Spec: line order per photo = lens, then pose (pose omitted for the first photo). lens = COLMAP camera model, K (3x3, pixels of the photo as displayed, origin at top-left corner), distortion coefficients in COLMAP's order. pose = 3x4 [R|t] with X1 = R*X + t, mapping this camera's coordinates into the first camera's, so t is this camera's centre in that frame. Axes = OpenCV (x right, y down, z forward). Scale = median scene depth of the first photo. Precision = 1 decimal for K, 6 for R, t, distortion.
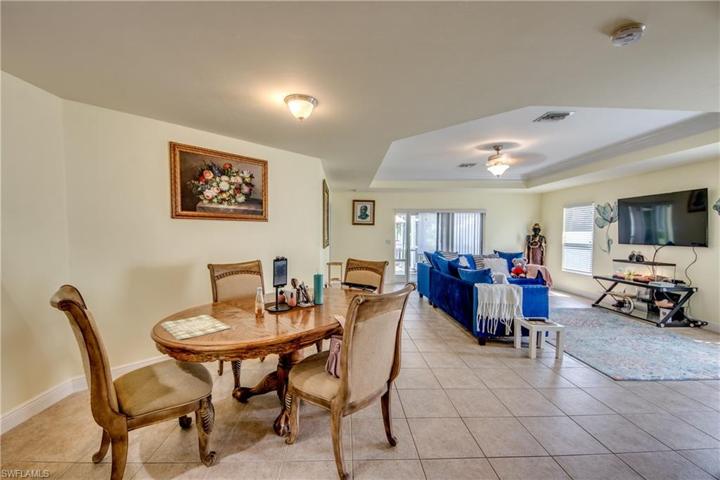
lens RADIAL K [[312.6, 0, 358.2], [0, 312.6, 254.3], [0, 0, 1]] dist [0.000194, -0.000275]
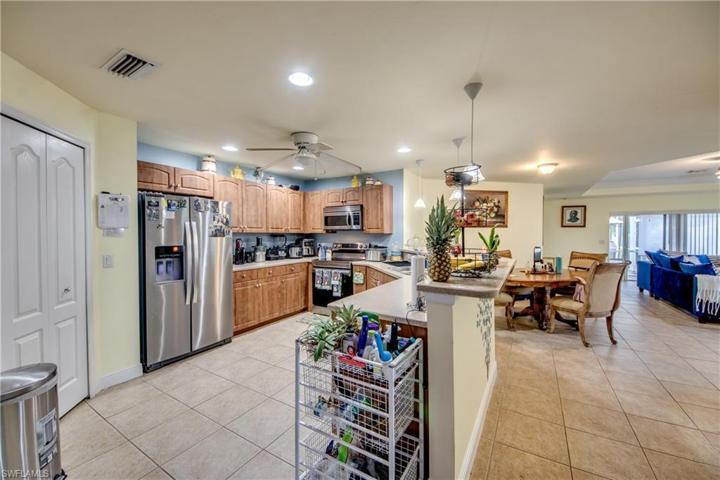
lens RADIAL K [[279.0, 0, 360.0], [0, 279.0, 240.0], [0, 0, 1]] dist [0.033638, -0.018549]
pose [[0.827694, 0.009241, -0.561103, -0.103010], [-0.034400, 0.998820, -0.034295, 0.036778], [0.560124, 0.047688, 0.827035, -0.656144]]
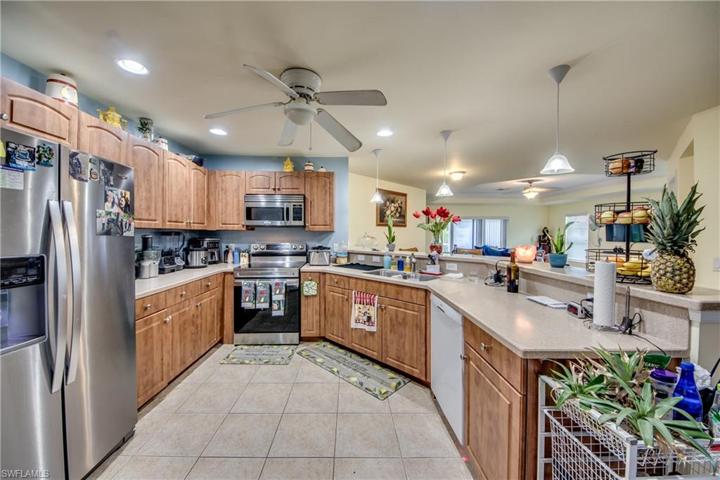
lens RADIAL K [[275.9, 0, 348.5], [0, 275.9, 237.3], [0, 0, 1]] dist [0.000382, -0.004018]
pose [[0.999265, 0.002779, -0.038221, -0.568159], [-0.004736, 0.998676, -0.051214, 0.035541], [0.038028, 0.051357, 0.997956, -0.588686]]
